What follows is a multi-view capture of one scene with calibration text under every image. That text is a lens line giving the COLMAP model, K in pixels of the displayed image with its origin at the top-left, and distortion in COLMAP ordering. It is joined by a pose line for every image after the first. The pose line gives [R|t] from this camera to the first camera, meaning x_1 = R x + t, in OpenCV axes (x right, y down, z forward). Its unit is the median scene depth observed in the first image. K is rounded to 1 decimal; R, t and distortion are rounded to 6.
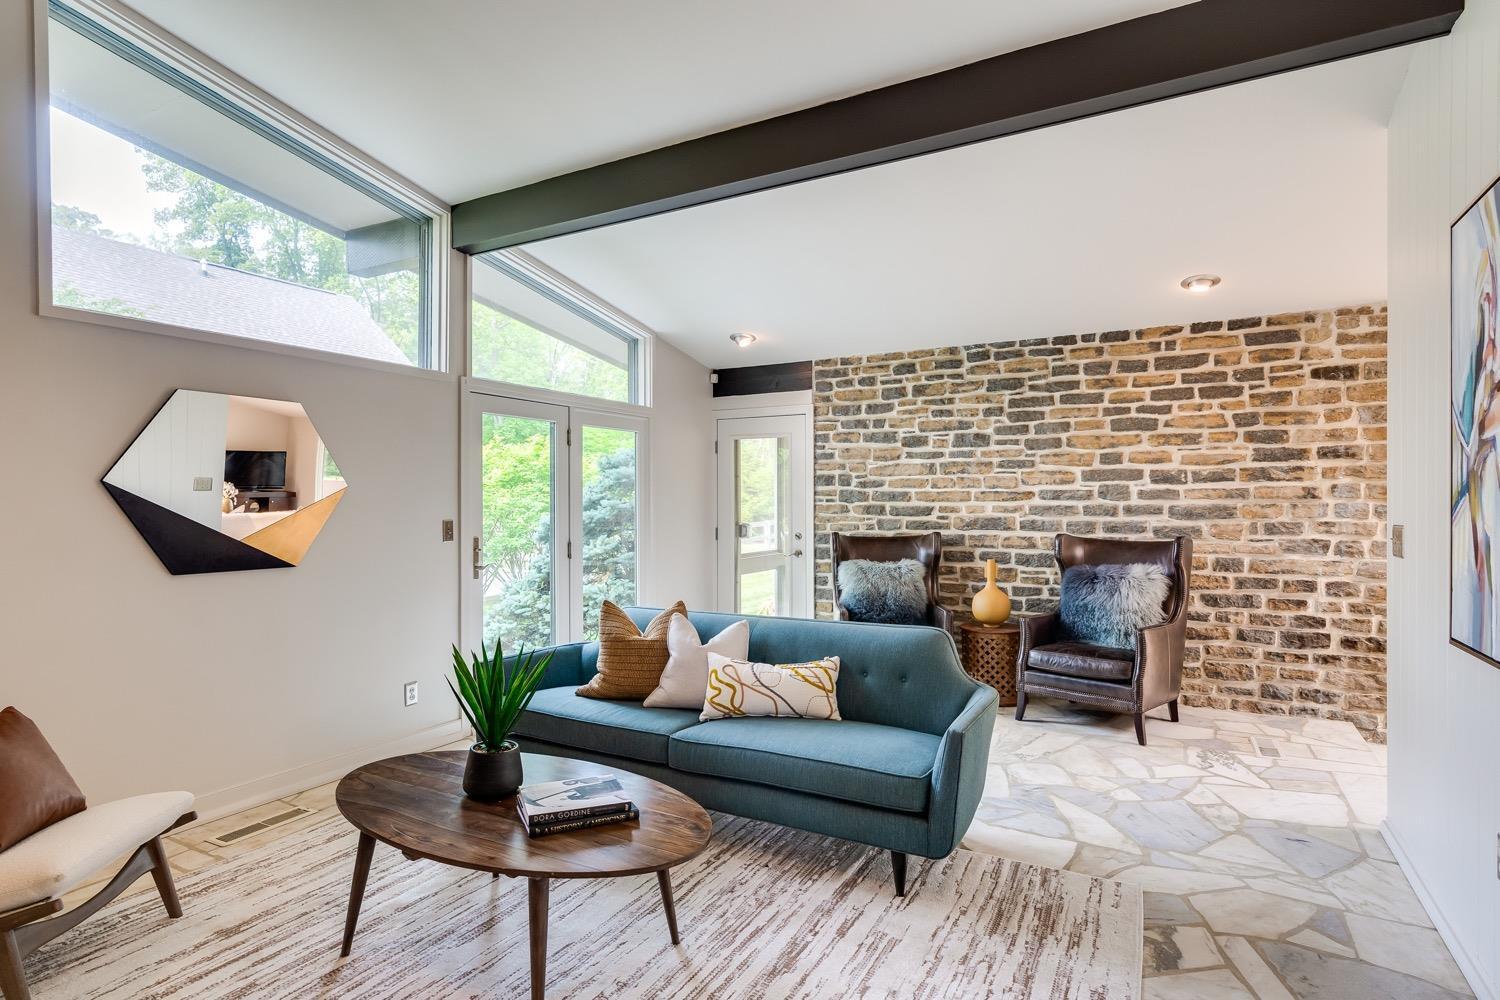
lens RADIAL K [[728.3, 0, 757.2], [0, 728.3, 508.8], [0, 0, 1]] dist [0.000838, 0.000450]
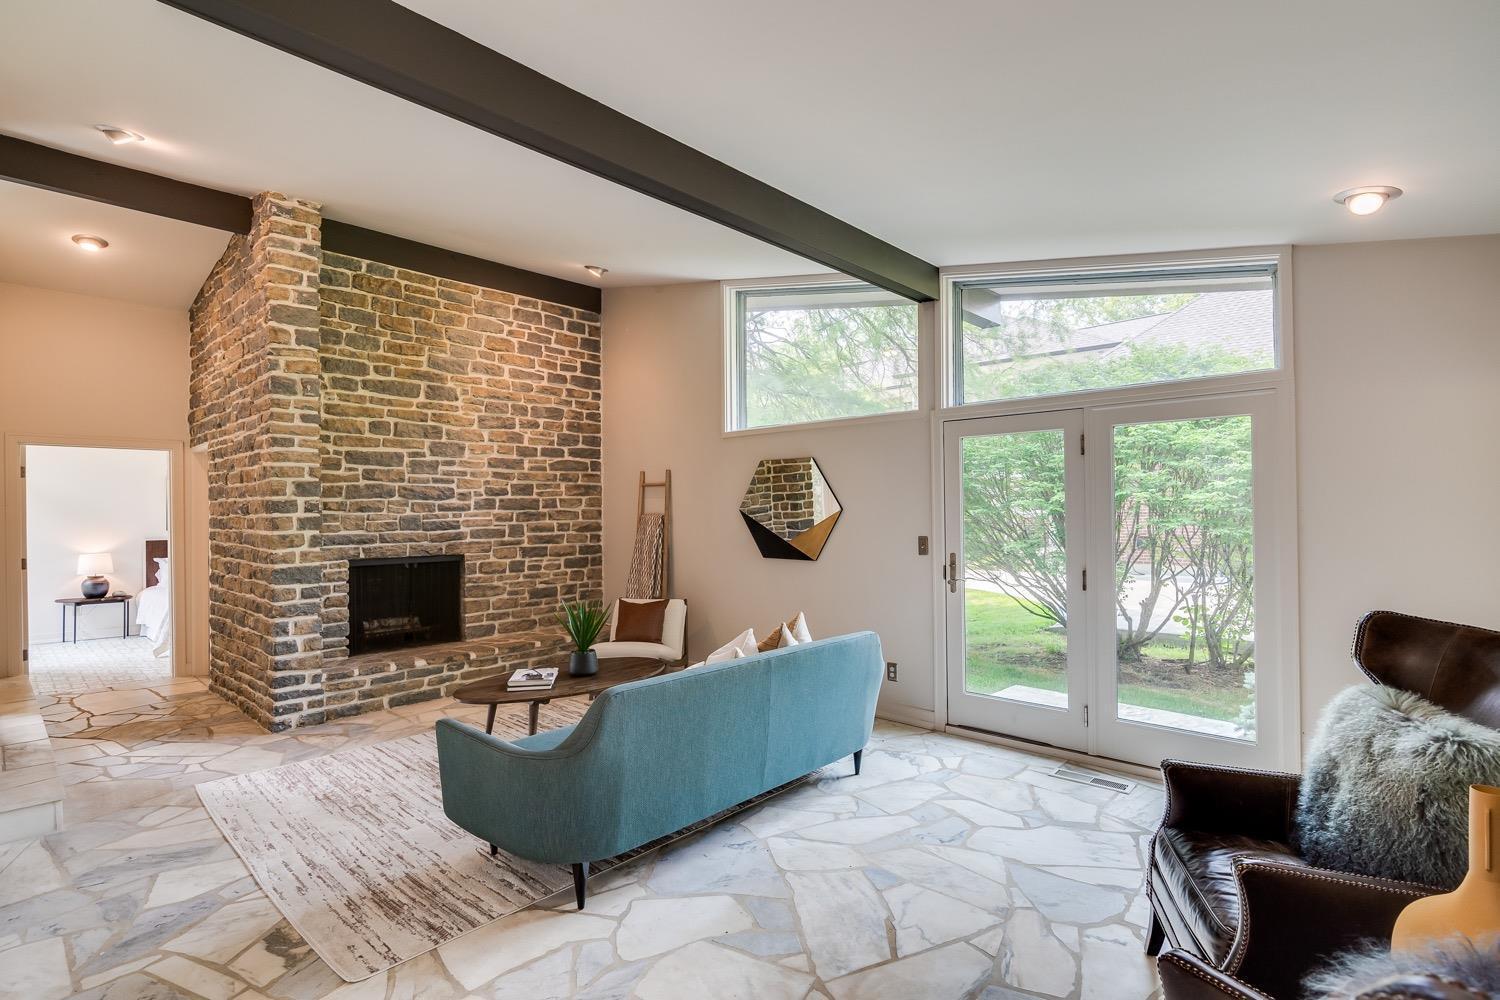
lens RADIAL K [[728.3, 0, 757.5], [0, 728.3, 505.0], [0, 0, 1]] dist [0.000838, 0.000450]
pose [[-0.213271, -0.005911, -0.976975, 1.414829], [-0.003344, 0.999980, -0.005320, -0.051713], [0.976987, 0.002133, -0.213286, 1.842340]]
